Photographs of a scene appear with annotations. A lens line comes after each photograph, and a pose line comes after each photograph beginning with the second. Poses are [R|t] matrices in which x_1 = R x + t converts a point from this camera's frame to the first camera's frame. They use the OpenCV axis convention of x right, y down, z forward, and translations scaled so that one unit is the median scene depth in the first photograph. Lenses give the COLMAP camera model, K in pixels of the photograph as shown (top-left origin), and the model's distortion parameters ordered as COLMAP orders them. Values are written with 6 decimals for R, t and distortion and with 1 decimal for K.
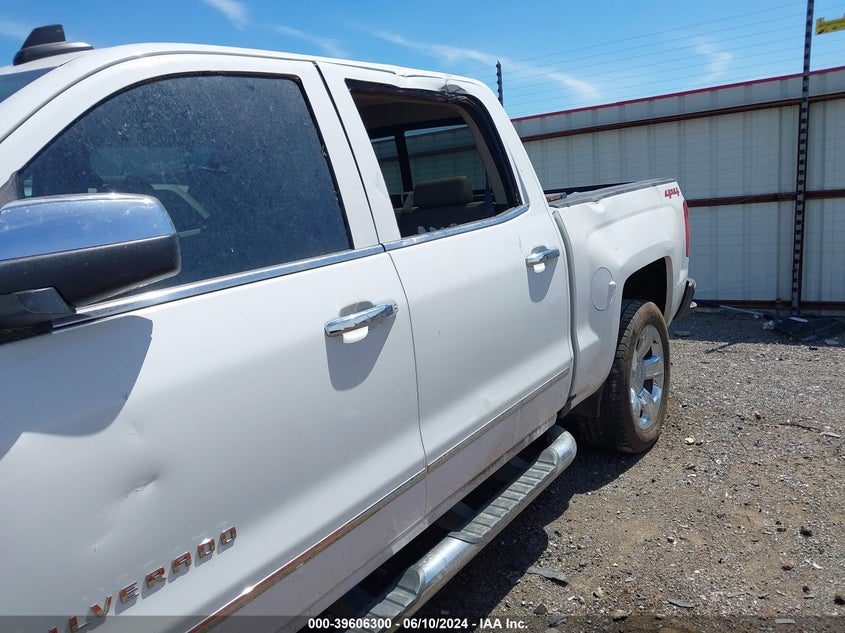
lens RADIAL K [[664.3, 0, 425.1], [0, 664.3, 314.4], [0, 0, 1]] dist [-0.002662, -0.002565]
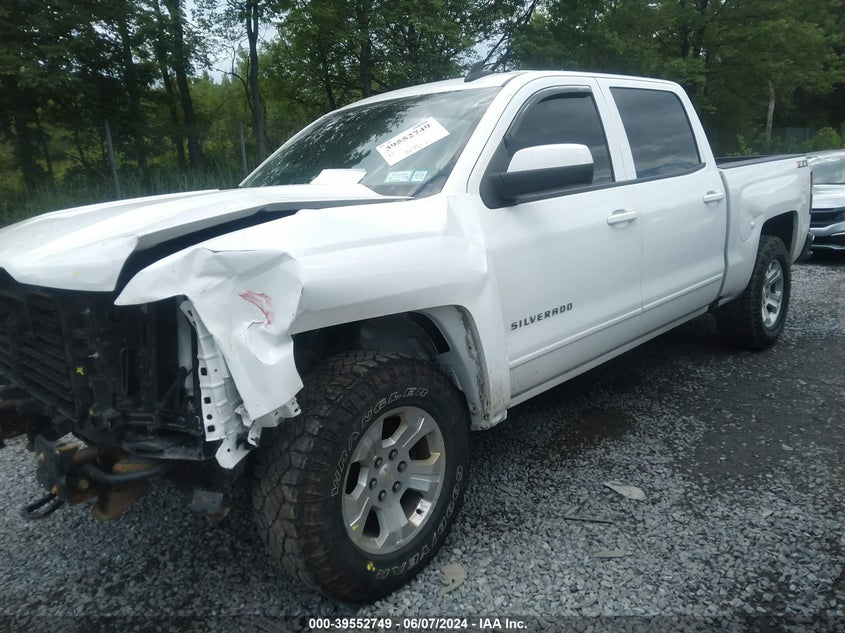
lens RADIAL K [[664.3, 0, 420.5], [0, 664.3, 317.0], [0, 0, 1]] dist [-0.002662, -0.002565]
pose [[0.986204, 0.076471, -0.146810, -0.236998], [-0.071133, 0.996612, 0.041284, 0.163876], [0.149469, -0.030272, 0.988303, -0.622865]]
